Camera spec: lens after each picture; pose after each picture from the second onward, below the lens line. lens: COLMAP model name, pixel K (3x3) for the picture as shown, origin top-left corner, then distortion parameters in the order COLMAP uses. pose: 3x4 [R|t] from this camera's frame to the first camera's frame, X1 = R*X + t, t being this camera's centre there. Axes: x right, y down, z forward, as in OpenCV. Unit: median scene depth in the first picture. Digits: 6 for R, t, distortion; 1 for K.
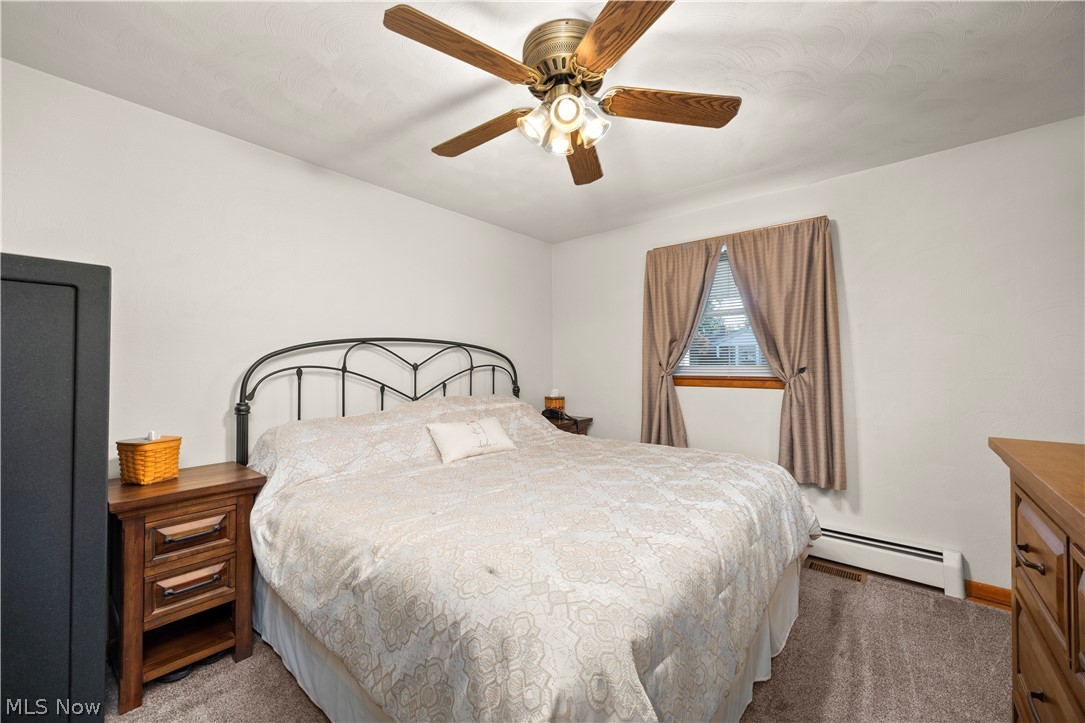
lens RADIAL K [[417.7, 0, 543.1], [0, 417.7, 366.0], [0, 0, 1]] dist [-0.006089, 0.000073]
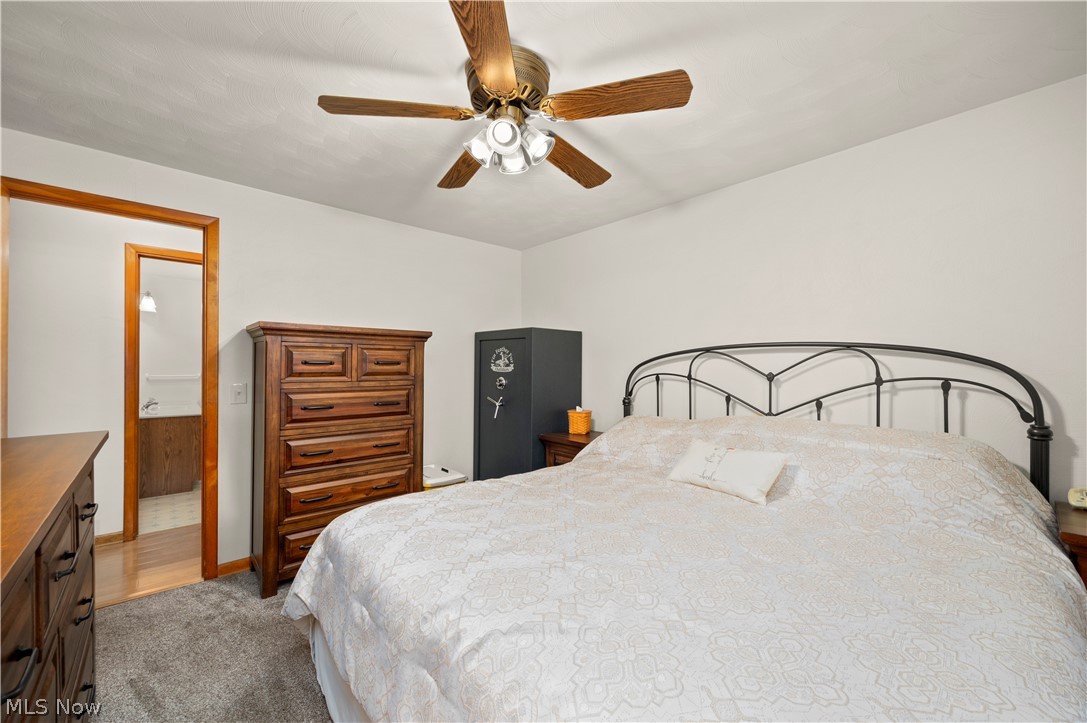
lens RADIAL K [[418.5, 0, 544.2], [0, 418.5, 359.2], [0, 0, 1]] dist [-0.006089, 0.000073]
pose [[-0.146243, -0.017848, -0.989088, 0.639500], [-0.012420, 0.999792, -0.016205, -0.015464], [0.989171, 0.009915, -0.146434, 0.748776]]
